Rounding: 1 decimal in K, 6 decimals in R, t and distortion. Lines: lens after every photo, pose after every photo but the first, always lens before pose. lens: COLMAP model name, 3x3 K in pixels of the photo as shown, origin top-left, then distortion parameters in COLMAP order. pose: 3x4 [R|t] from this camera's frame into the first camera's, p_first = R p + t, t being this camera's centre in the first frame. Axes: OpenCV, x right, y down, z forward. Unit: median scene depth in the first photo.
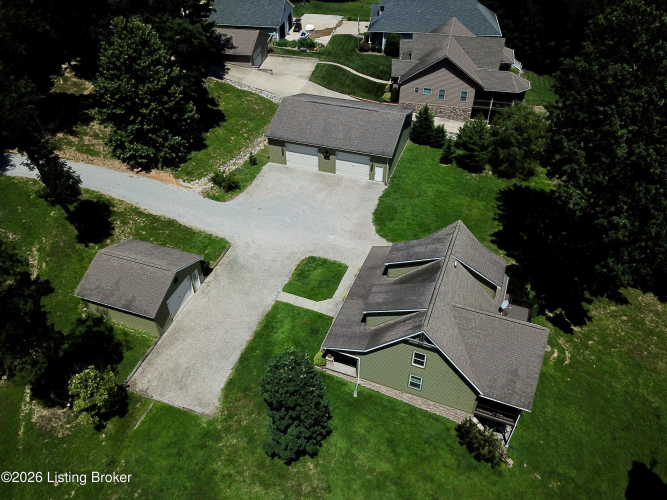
lens RADIAL K [[510.5, 0, 324.6], [0, 510.5, 251.4], [0, 0, 1]] dist [0.025427, 0.000581]
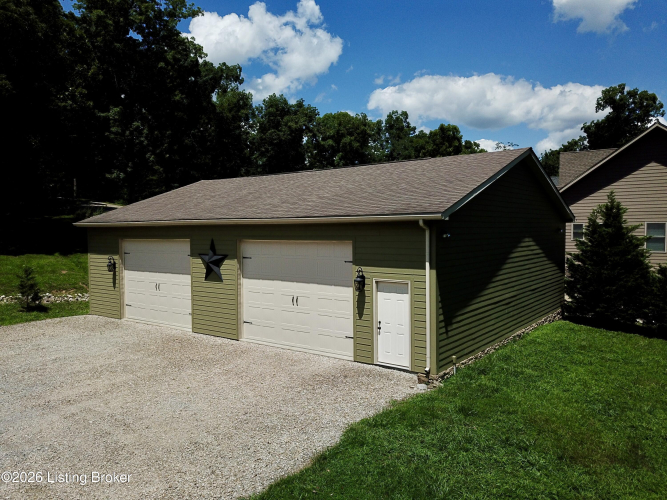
lens RADIAL K [[511.1, 0, 330.2], [0, 511.1, 255.1], [0, 0, 1]] dist [-0.002756, 0.002720]
pose [[0.955033, 0.023201, -0.295590, 0.143522], [-0.198713, 0.789992, -0.580022, -0.050703], [0.220057, 0.612678, 0.759079, 0.828099]]
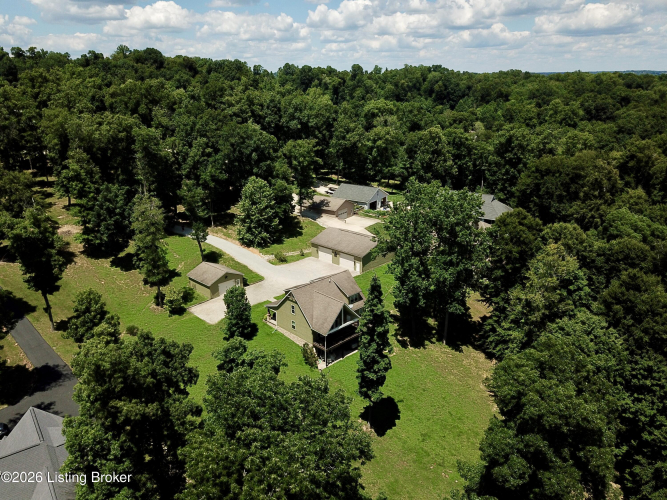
lens RADIAL K [[503.5, 0, 333.5], [0, 503.5, 250.0], [0, 0, 1]] dist [0.007534, -0.000069]
pose [[0.912838, 0.141333, -0.383083, 0.699715], [-0.273287, 0.908543, -0.316012, 0.376694], [0.303384, 0.393159, 0.867977, -0.583314]]
